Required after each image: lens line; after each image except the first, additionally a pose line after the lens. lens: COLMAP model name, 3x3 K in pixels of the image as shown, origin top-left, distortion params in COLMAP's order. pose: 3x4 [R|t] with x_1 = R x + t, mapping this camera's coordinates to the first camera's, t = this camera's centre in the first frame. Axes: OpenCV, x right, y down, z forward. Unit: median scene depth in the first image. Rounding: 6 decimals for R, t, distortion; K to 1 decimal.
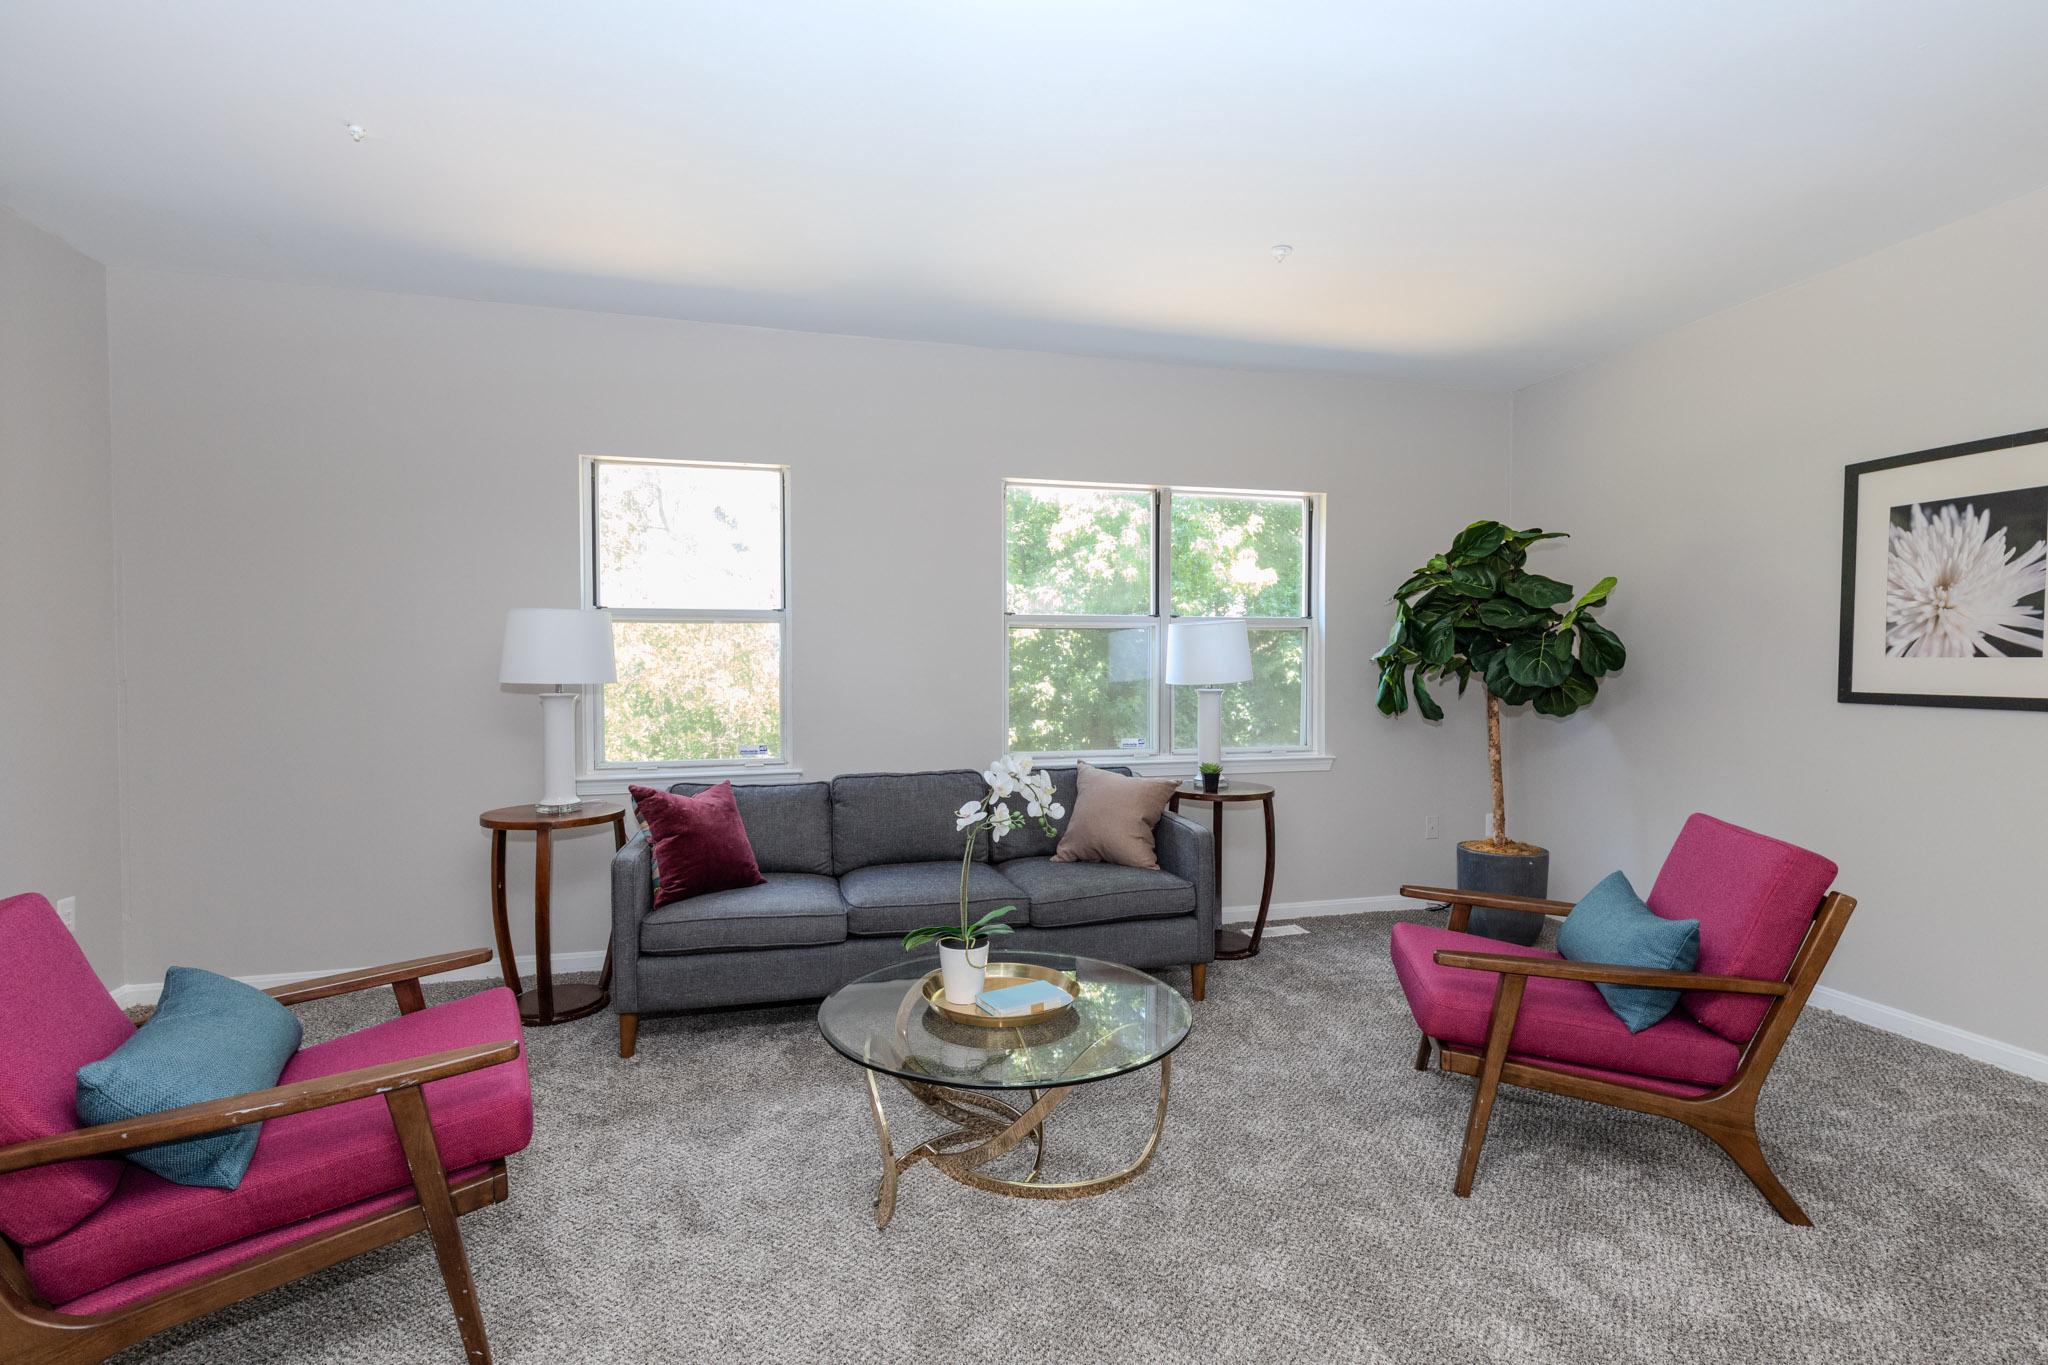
lens RADIAL K [[929.5, 0, 1020.8], [0, 929.5, 683.8], [0, 0, 1]] dist [-0.002926, 0.000801]
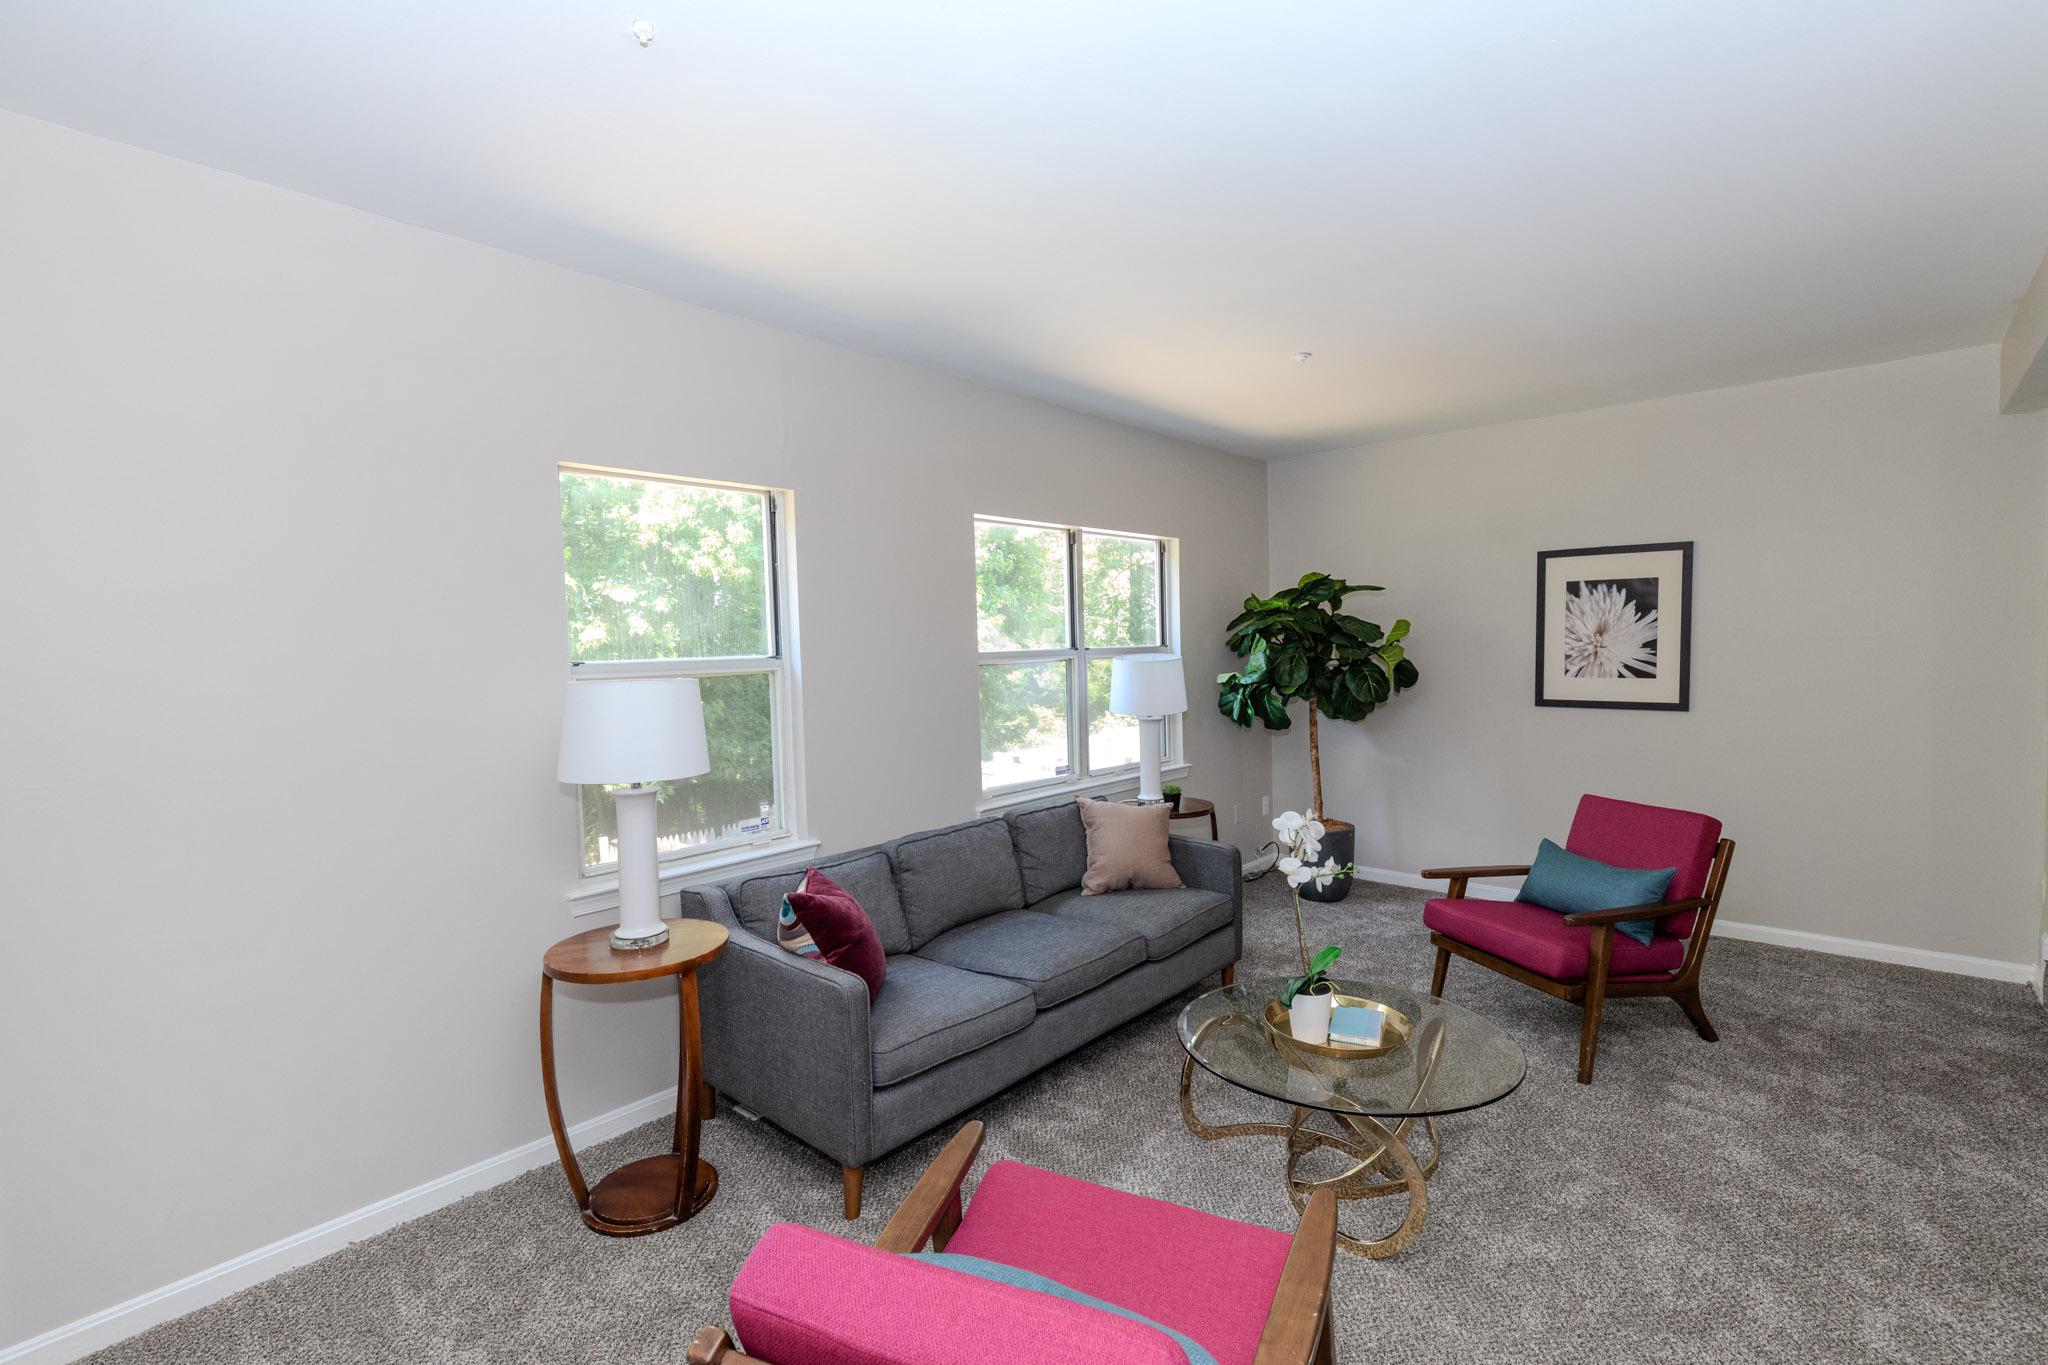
lens RADIAL K [[929.5, 0, 1029.1], [0, 929.5, 680.5], [0, 0, 1]] dist [-0.002926, 0.000801]
pose [[0.827611, -0.041260, 0.559784, -0.683301], [0.032722, 0.999145, 0.025266, -0.090318], [-0.560347, -0.002593, 0.828254, 0.202430]]
